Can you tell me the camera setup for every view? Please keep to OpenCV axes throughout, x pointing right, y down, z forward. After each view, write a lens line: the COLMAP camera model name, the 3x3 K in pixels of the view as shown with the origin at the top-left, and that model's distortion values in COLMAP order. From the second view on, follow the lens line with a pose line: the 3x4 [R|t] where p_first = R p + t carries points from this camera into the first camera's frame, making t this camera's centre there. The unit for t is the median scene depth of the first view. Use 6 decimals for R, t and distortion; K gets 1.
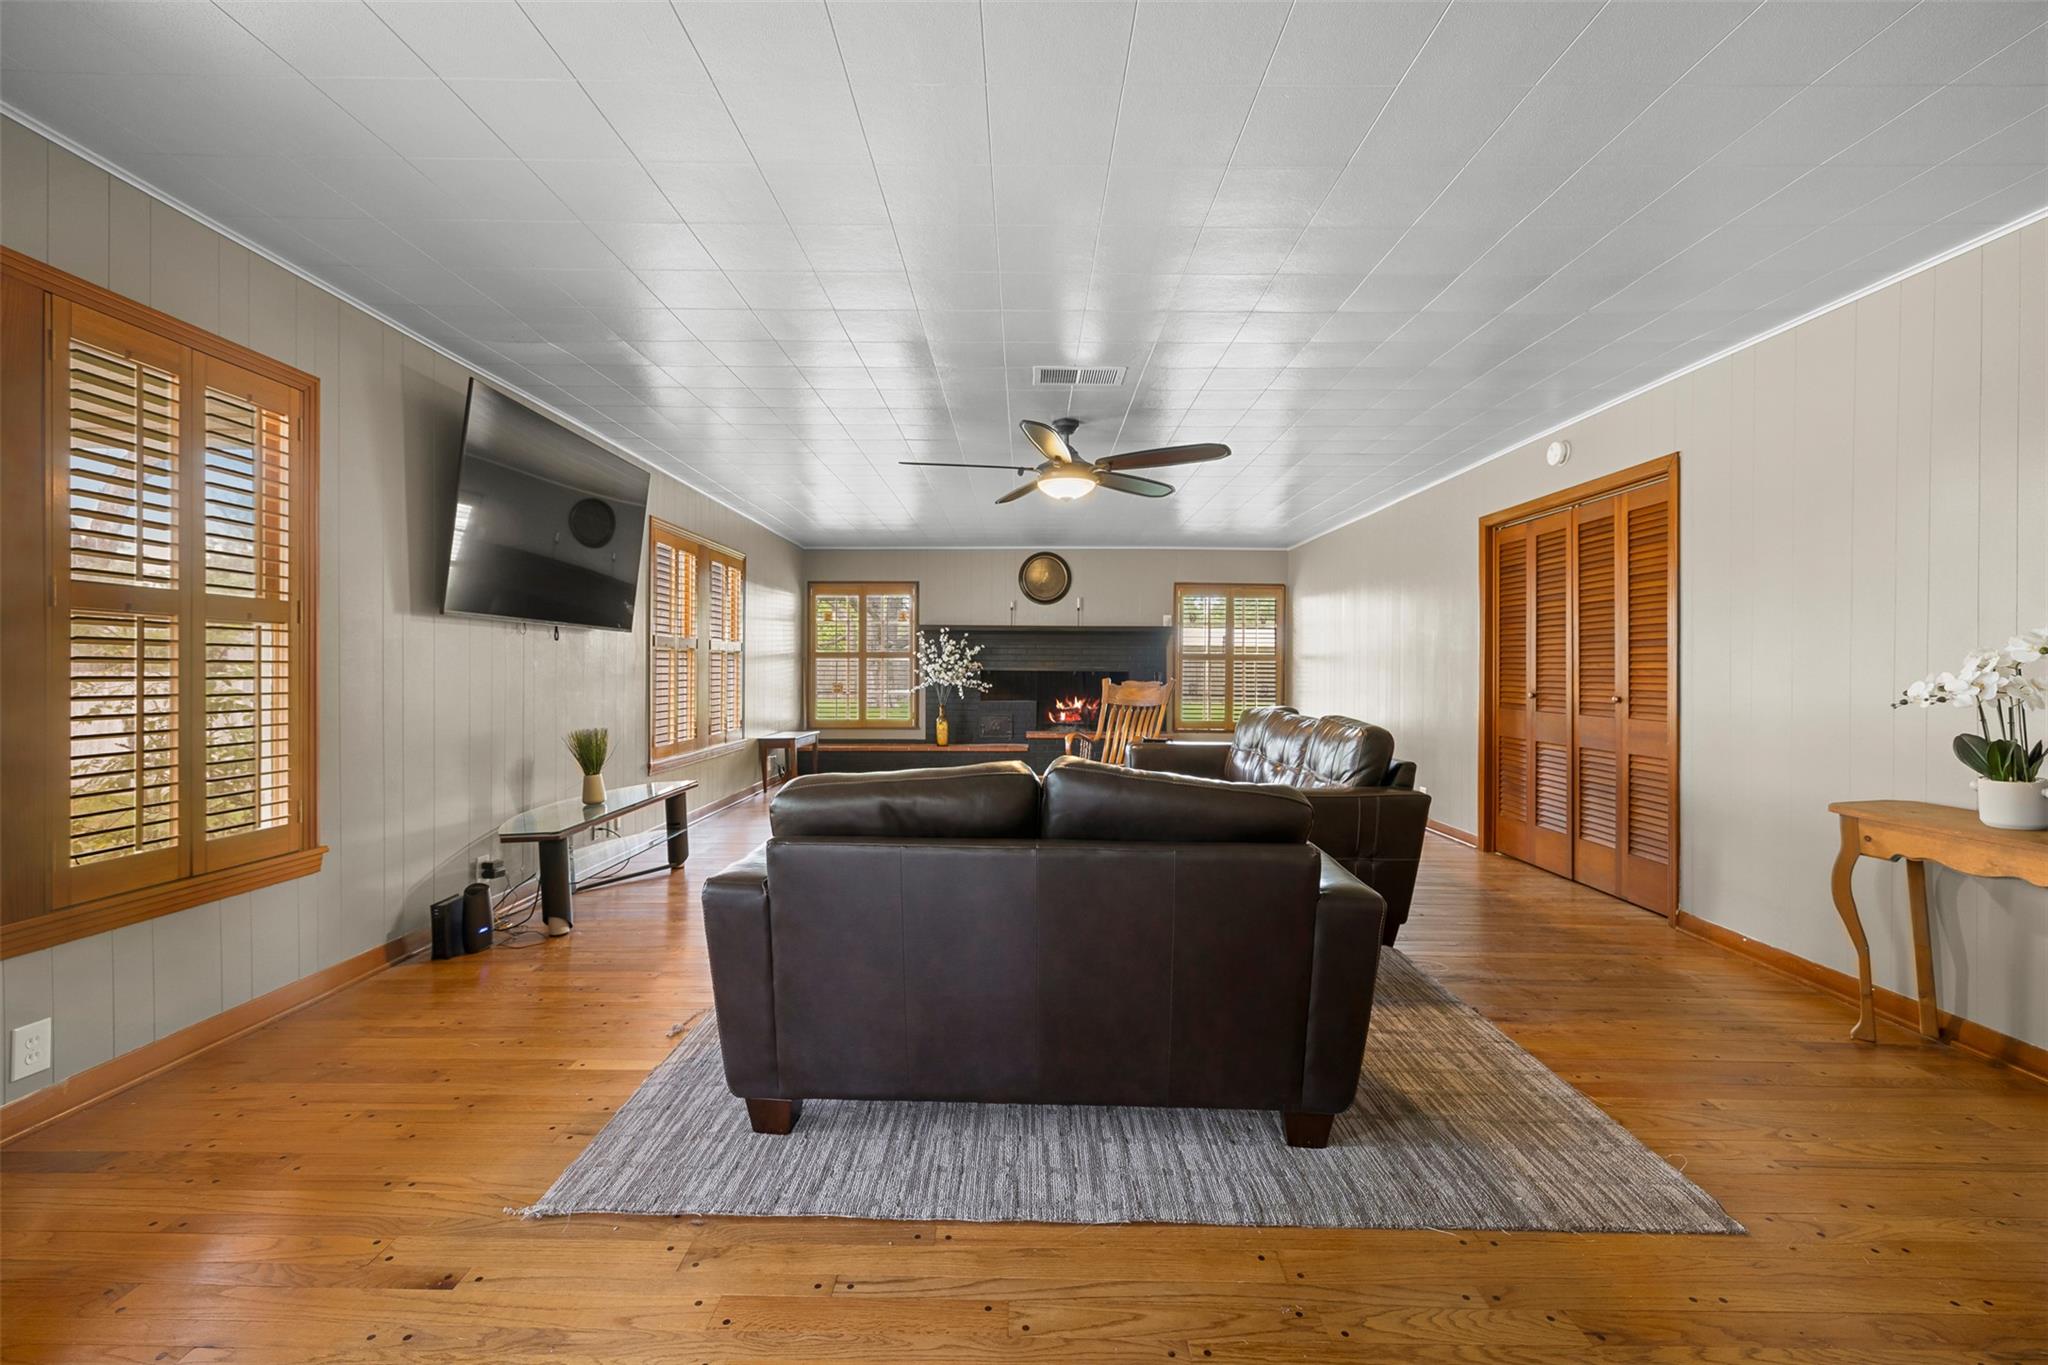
lens RADIAL K [[878.0, 0, 1023.2], [0, 878.0, 678.6], [0, 0, 1]] dist [0.000717, 0.000836]
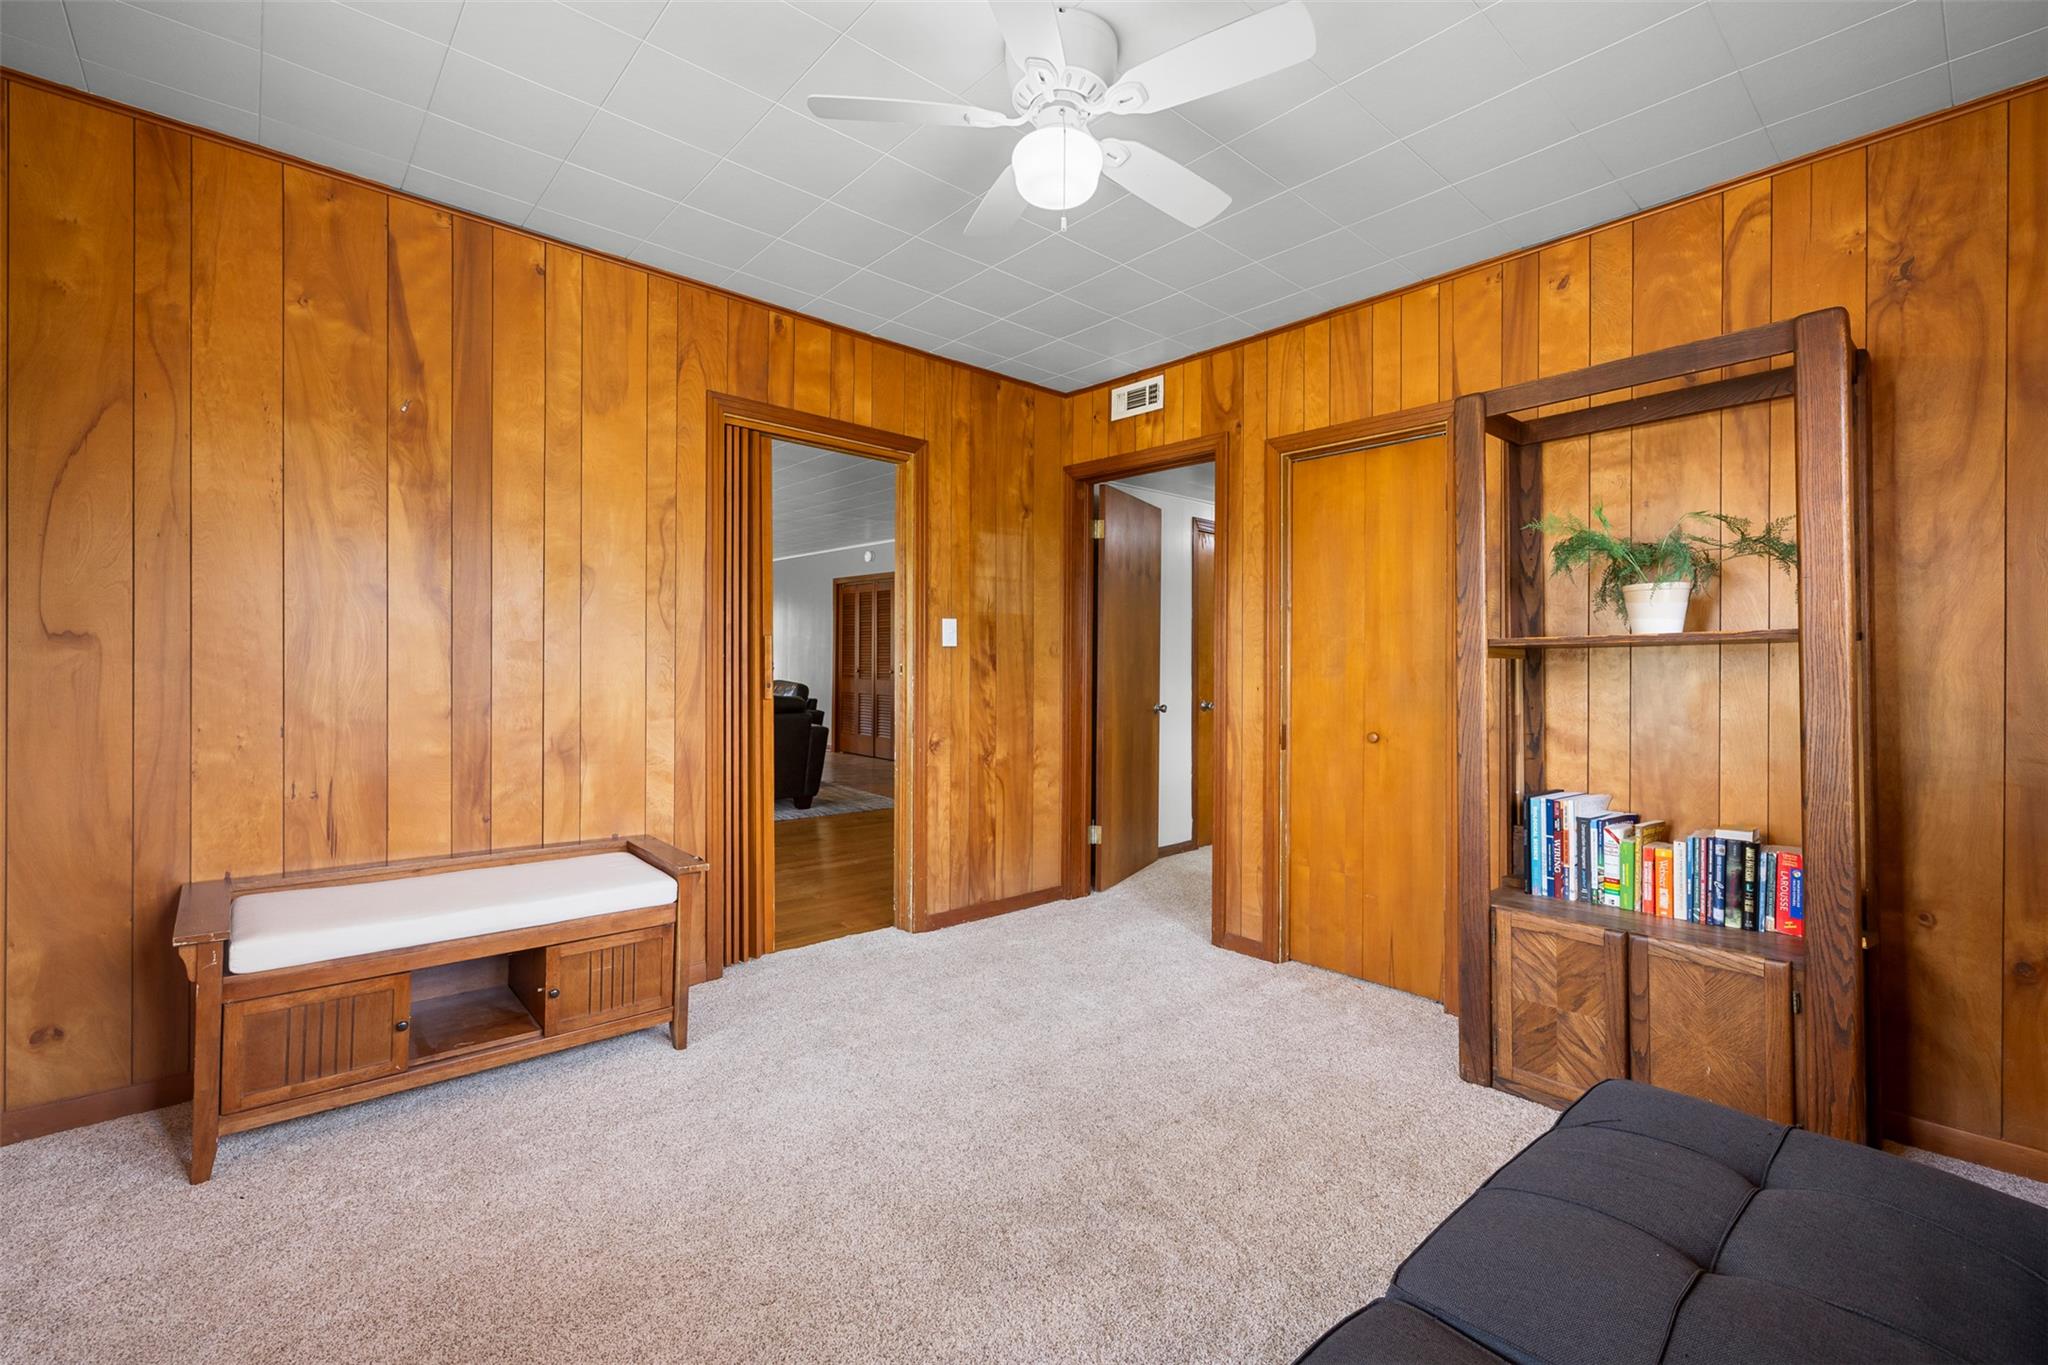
lens RADIAL K [[878.0, 0, 1026.5], [0, 878.0, 665.4], [0, 0, 1]] dist [0.000717, 0.000836]
pose [[0.745699, 0.004729, 0.666266, -0.488742], [-0.008282, 0.999963, 0.002173, -0.002771], [-0.666231, -0.007139, 0.745711, -0.785584]]
